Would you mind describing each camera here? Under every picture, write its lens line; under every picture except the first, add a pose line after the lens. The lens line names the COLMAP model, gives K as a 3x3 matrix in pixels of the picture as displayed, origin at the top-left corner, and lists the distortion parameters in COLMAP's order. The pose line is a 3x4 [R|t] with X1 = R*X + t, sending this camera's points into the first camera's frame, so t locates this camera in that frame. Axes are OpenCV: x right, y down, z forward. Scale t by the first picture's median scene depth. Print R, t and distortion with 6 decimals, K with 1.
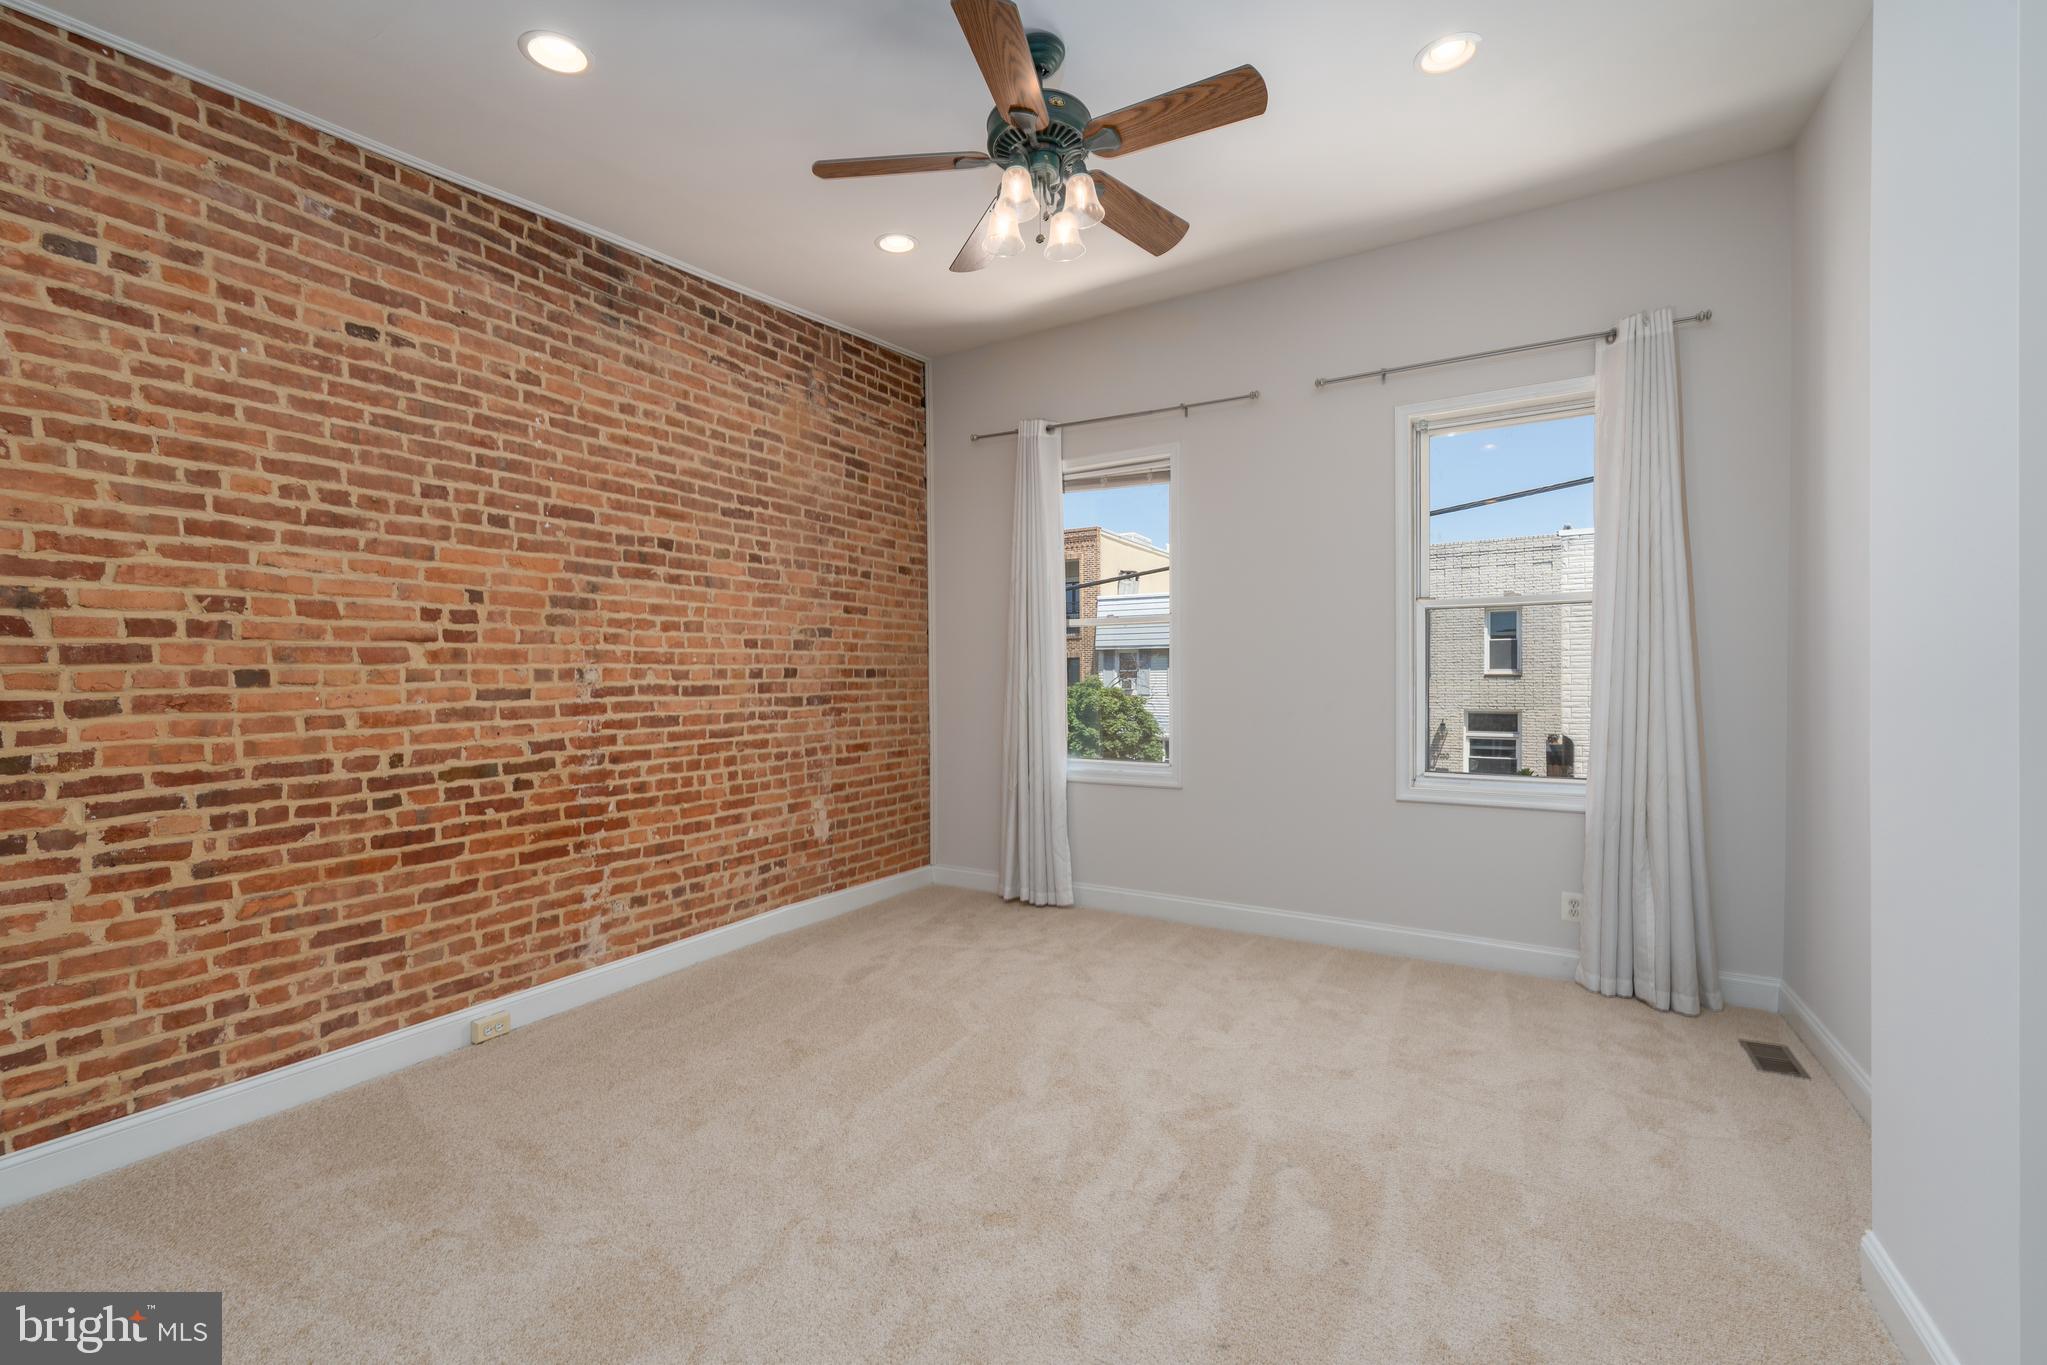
lens RADIAL K [[835.4, 0, 1030.3], [0, 835.4, 677.5], [0, 0, 1]] dist [0.003027, -0.001240]
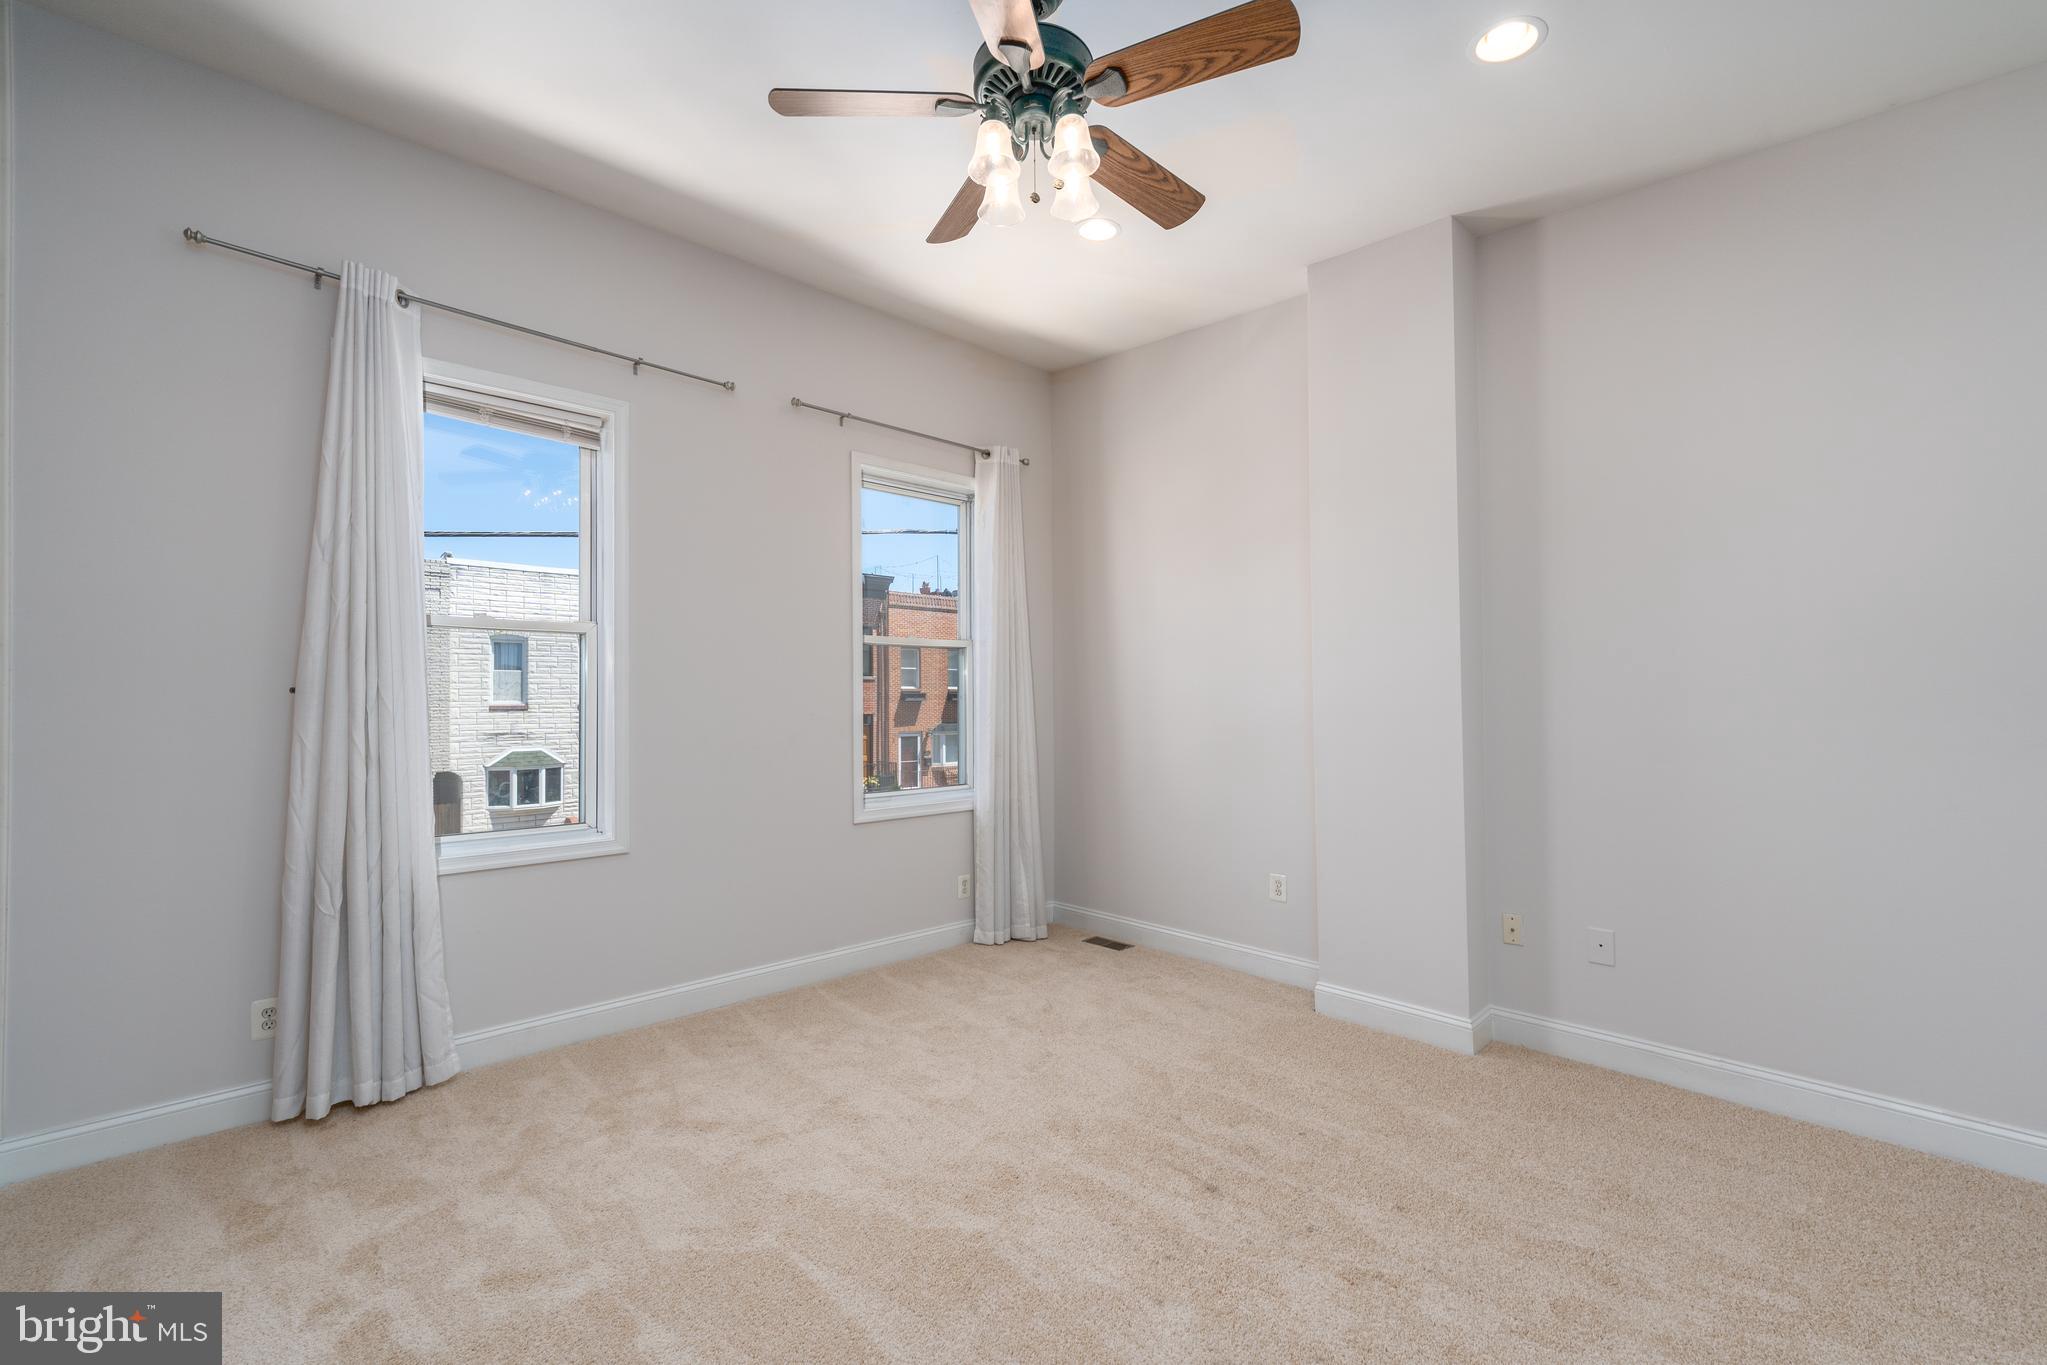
lens RADIAL K [[835.4, 0, 1033.7], [0, 835.4, 695.0], [0, 0, 1]] dist [0.003027, -0.001240]
pose [[0.298461, 0.012504, 0.954340, -0.701700], [0.006080, 0.999869, -0.015002, 0.000550], [-0.954402, 0.010280, 0.298346, 0.661243]]
